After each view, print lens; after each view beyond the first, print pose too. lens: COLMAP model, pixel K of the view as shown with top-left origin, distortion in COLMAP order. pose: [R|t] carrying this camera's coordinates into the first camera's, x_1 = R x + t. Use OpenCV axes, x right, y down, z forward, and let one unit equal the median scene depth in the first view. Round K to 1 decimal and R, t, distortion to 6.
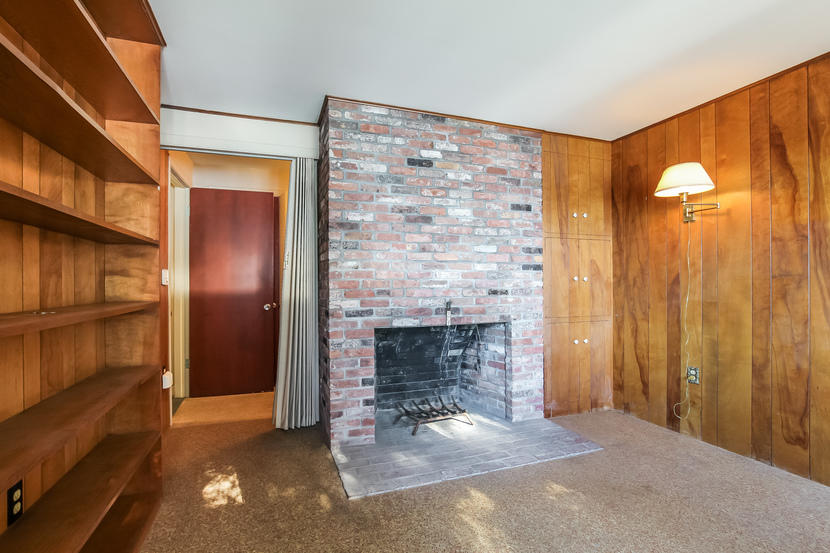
lens RADIAL K [[386.3, 0, 413.5], [0, 386.3, 281.2], [0, 0, 1]] dist [-0.009877, 0.000314]
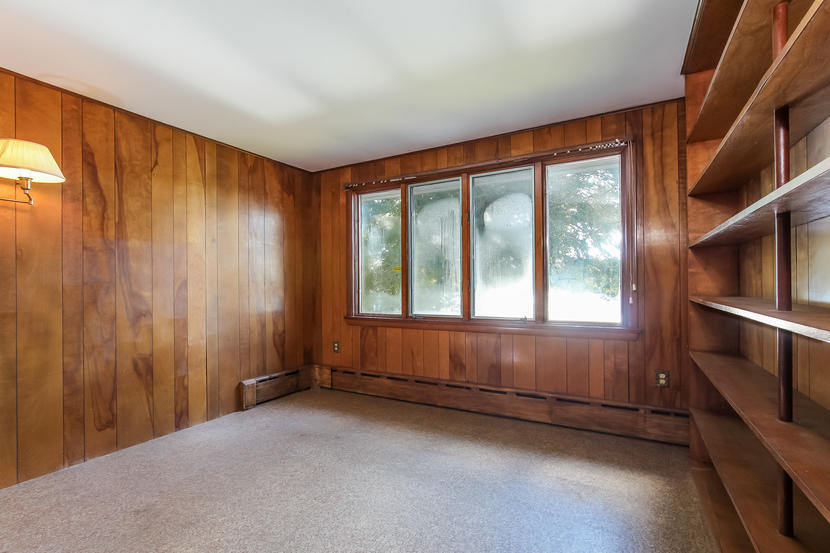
lens RADIAL K [[386.3, 0, 414.9], [0, 386.3, 279.8], [0, 0, 1]] dist [-0.009877, 0.000314]
pose [[-0.639806, 0.014535, 0.768399, -0.489122], [0.006524, 0.999888, -0.013481, -0.001547], [-0.768509, -0.003612, -0.639829, 1.004801]]
